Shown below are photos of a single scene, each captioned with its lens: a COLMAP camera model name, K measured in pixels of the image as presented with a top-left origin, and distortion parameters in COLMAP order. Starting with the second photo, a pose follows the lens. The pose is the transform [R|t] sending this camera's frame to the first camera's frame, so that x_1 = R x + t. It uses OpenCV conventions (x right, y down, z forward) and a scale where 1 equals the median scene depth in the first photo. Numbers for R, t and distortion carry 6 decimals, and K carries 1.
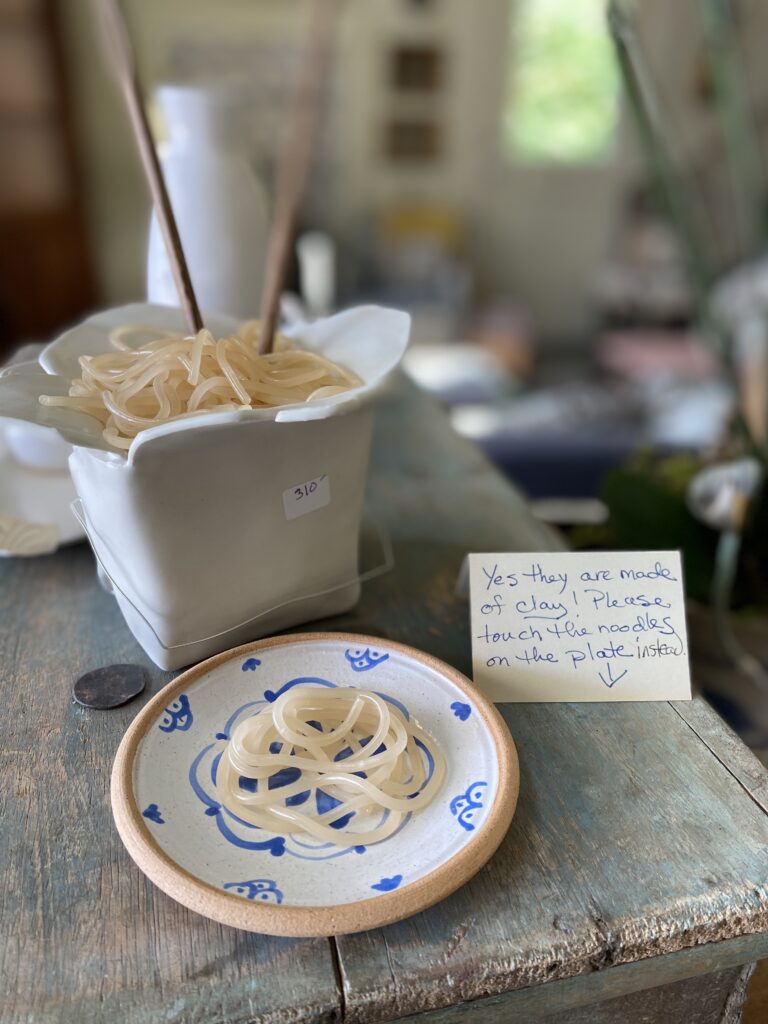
lens RADIAL K [[772.9, 0, 381.2], [0, 772.9, 514.0], [0, 0, 1]] dist [0.029959, -0.050268]
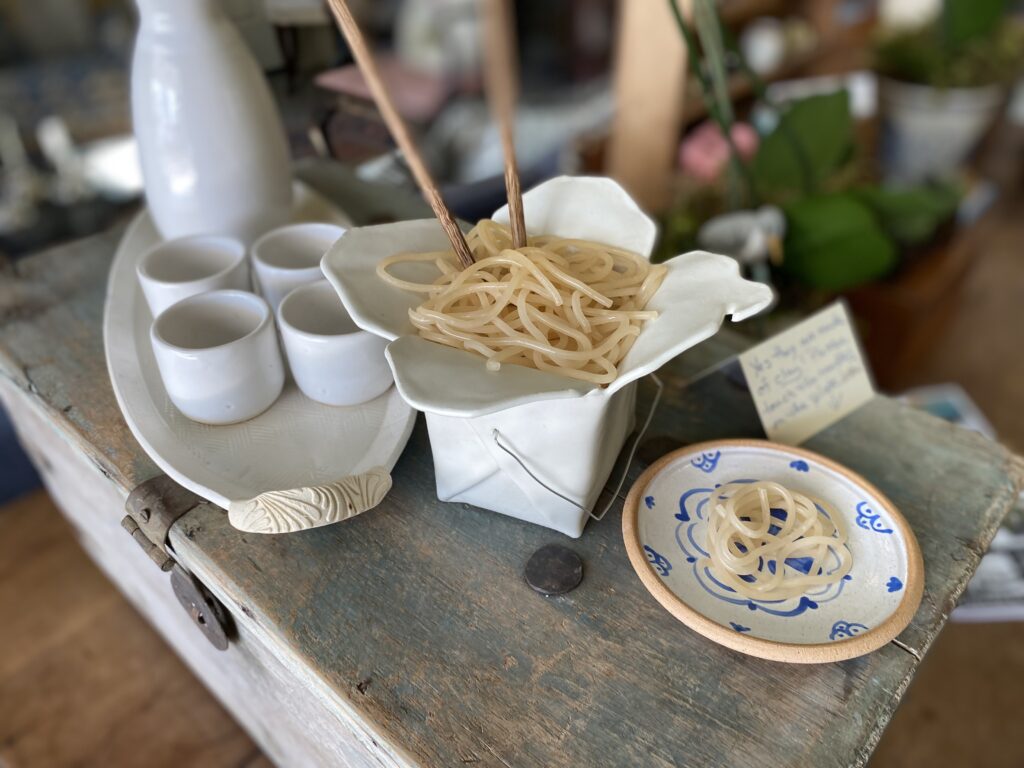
lens RADIAL K [[772.9, 0, 511.5], [0, 772.9, 380.3], [0, 0, 1]] dist [0.029959, -0.050268]
pose [[0.835183, -0.365508, 0.410943, -0.917866], [0.292172, 0.927918, 0.231526, -0.394471], [-0.465946, -0.073301, 0.881772, 0.024342]]
